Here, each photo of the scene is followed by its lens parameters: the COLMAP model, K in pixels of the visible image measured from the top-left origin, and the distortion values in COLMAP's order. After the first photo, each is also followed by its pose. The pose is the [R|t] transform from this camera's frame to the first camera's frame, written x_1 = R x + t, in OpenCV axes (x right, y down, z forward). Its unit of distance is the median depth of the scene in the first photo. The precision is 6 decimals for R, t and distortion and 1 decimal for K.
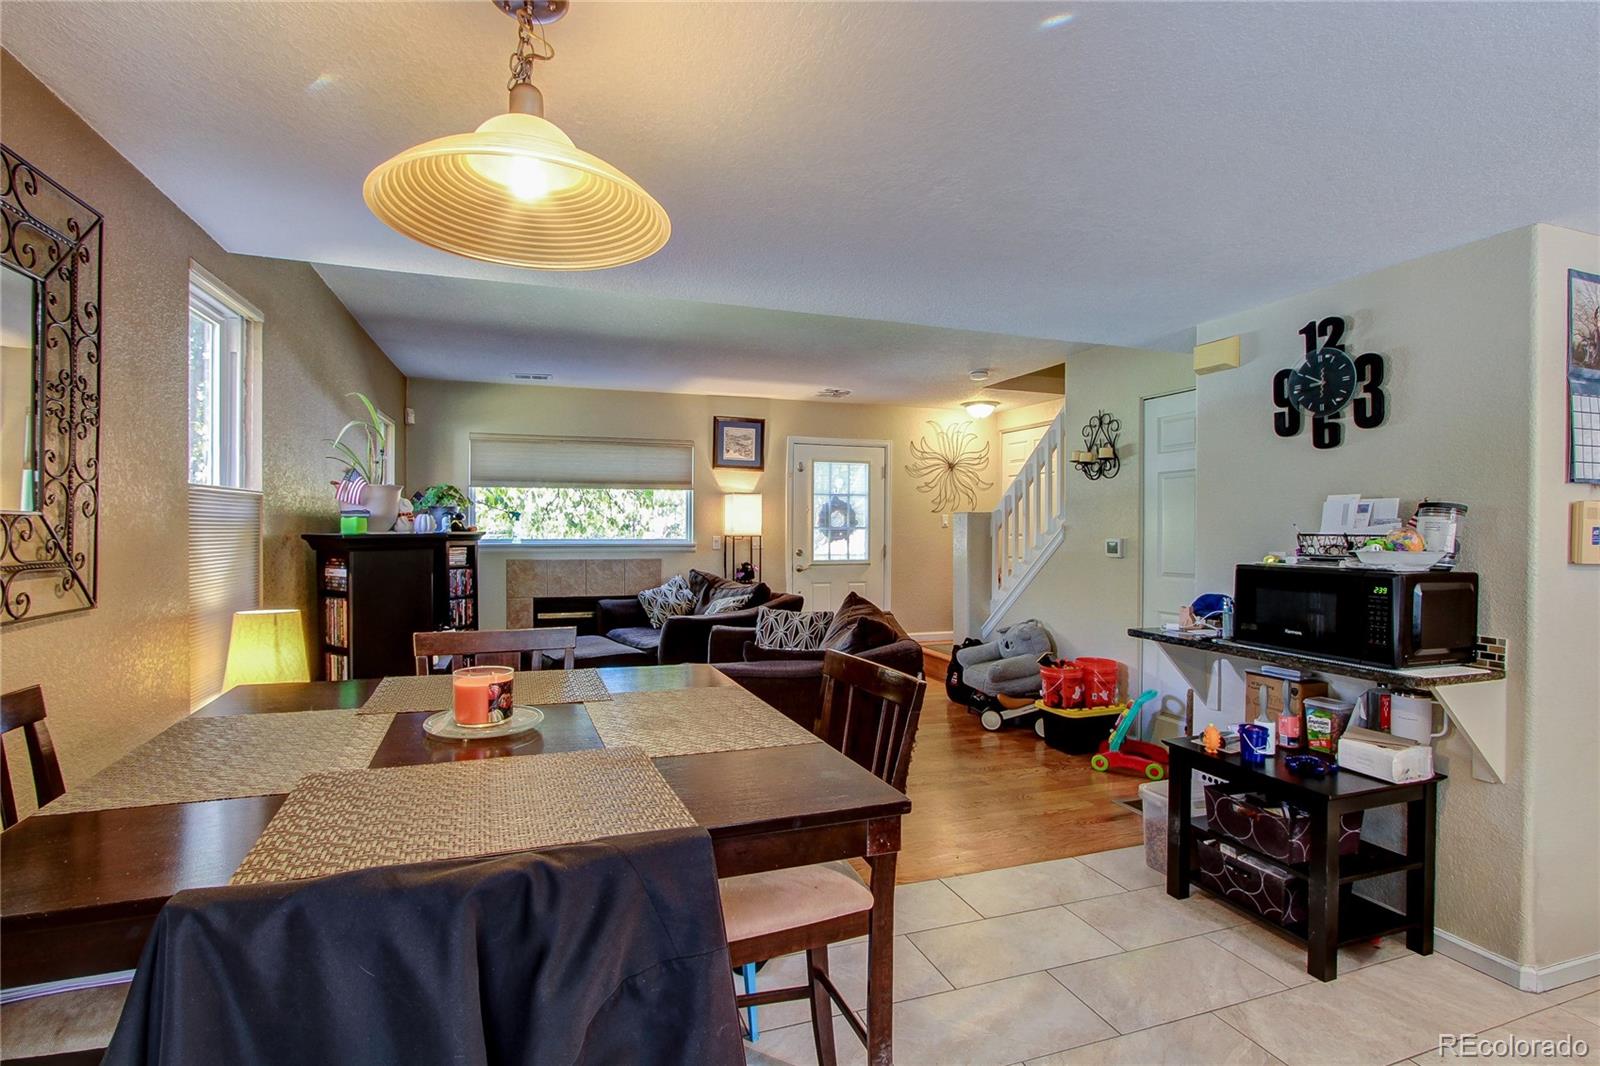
lens RADIAL K [[750.0, 0, 793.0], [0, 750.0, 525.6], [0, 0, 1]] dist [-0.017984, 0.003155]
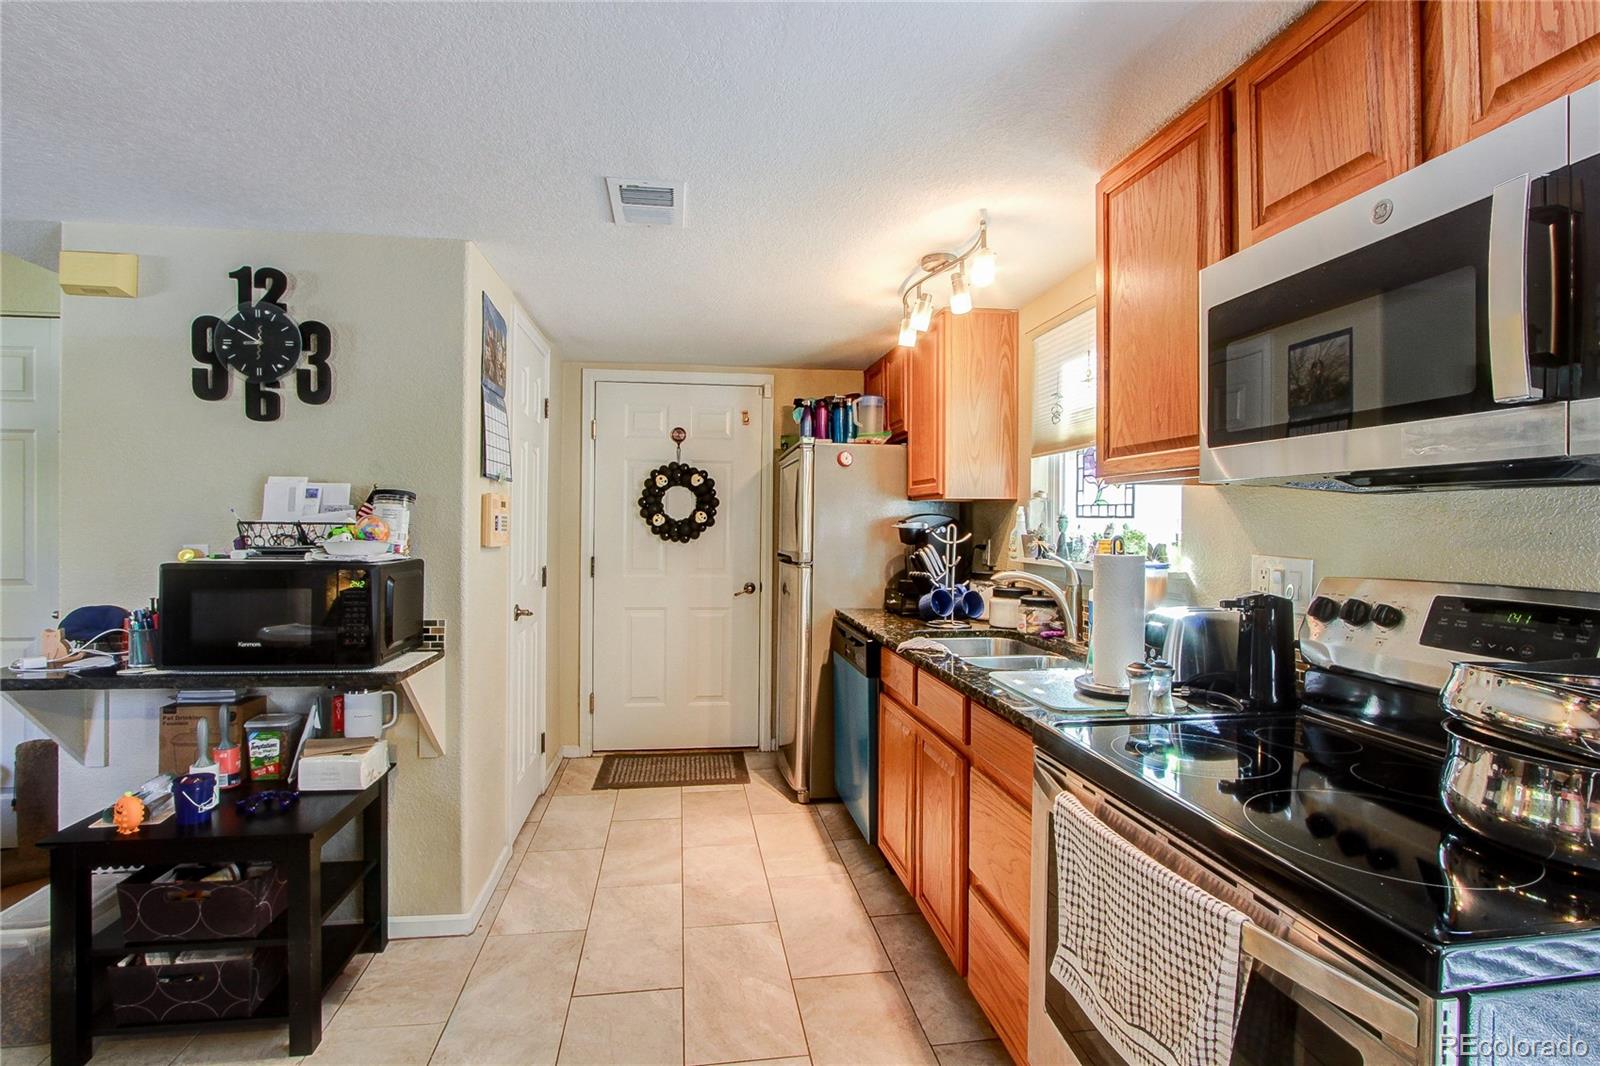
lens RADIAL K [[750.0, 0, 782.1], [0, 750.0, 521.2], [0, 0, 1]] dist [-0.017984, 0.003155]
pose [[0.200537, -0.002905, 0.979682, 0.001332], [-0.009525, 0.999943, 0.004914, 0.000389], [-0.979640, -0.010317, 0.200498, 0.113960]]
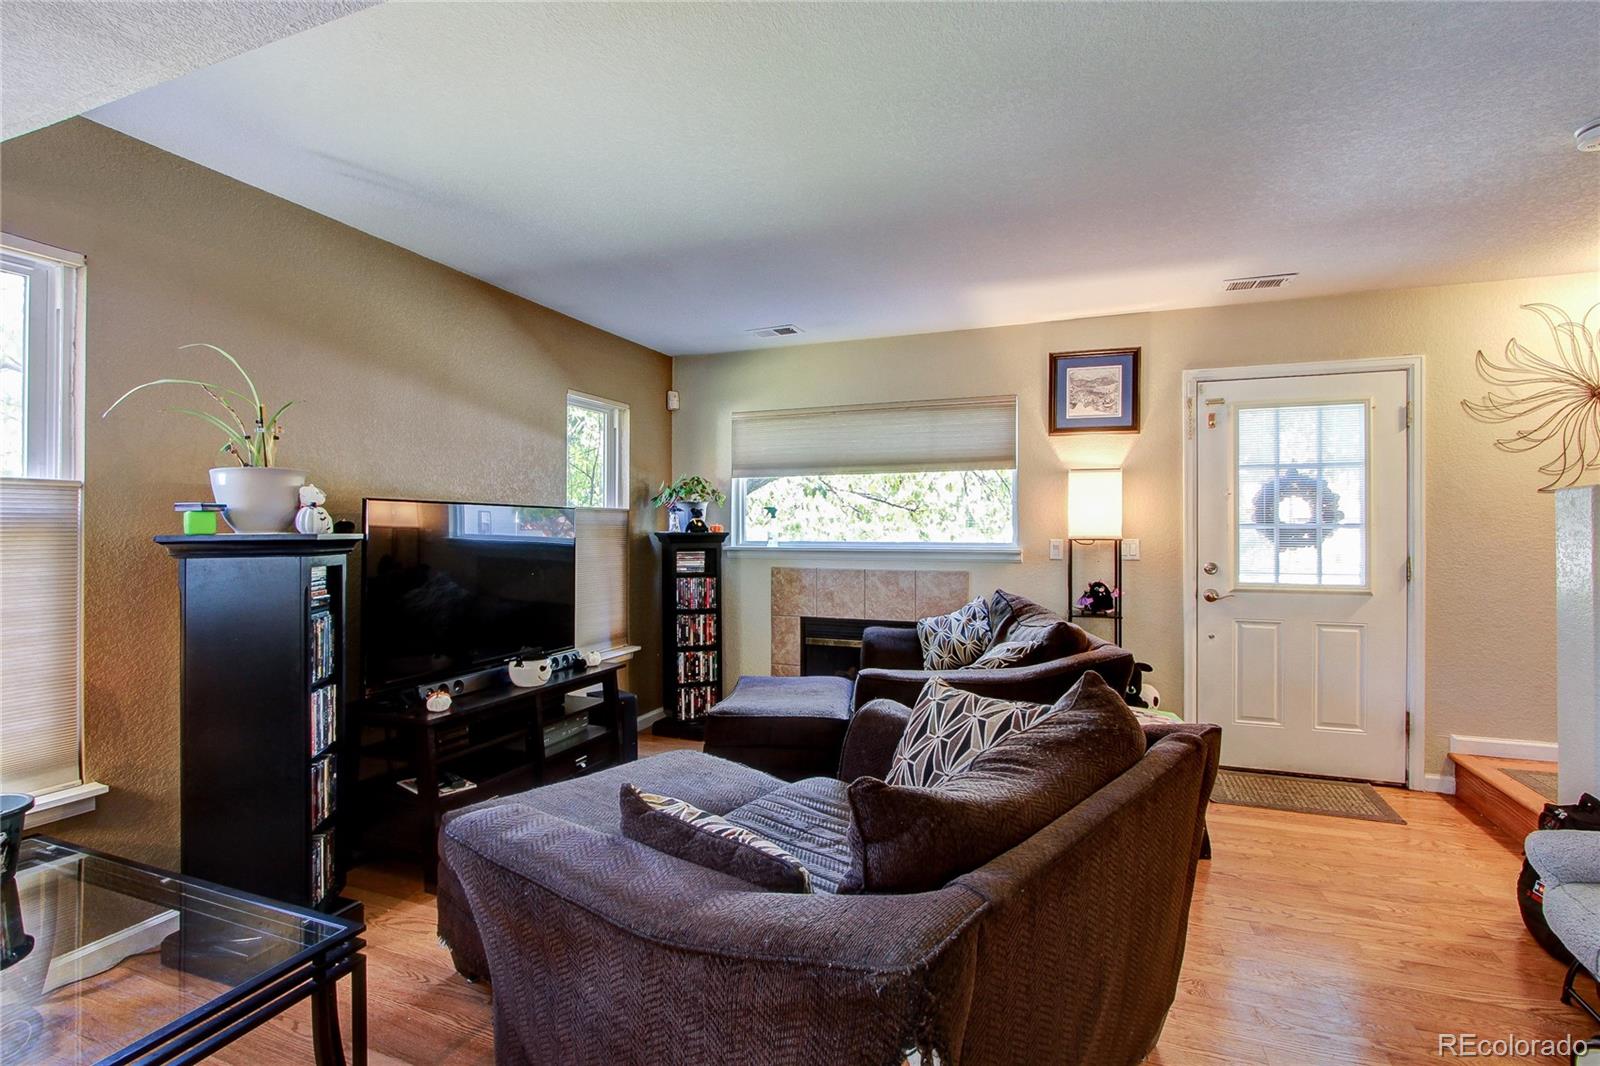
lens RADIAL K [[750.0, 0, 788.8], [0, 750.0, 523.8], [0, 0, 1]] dist [-0.017984, 0.003155]
pose [[0.759527, -0.006421, -0.650444, 0.167167], [0.004621, 0.999979, -0.004476, 0.003077], [0.650459, 0.000394, 0.759541, 0.429487]]
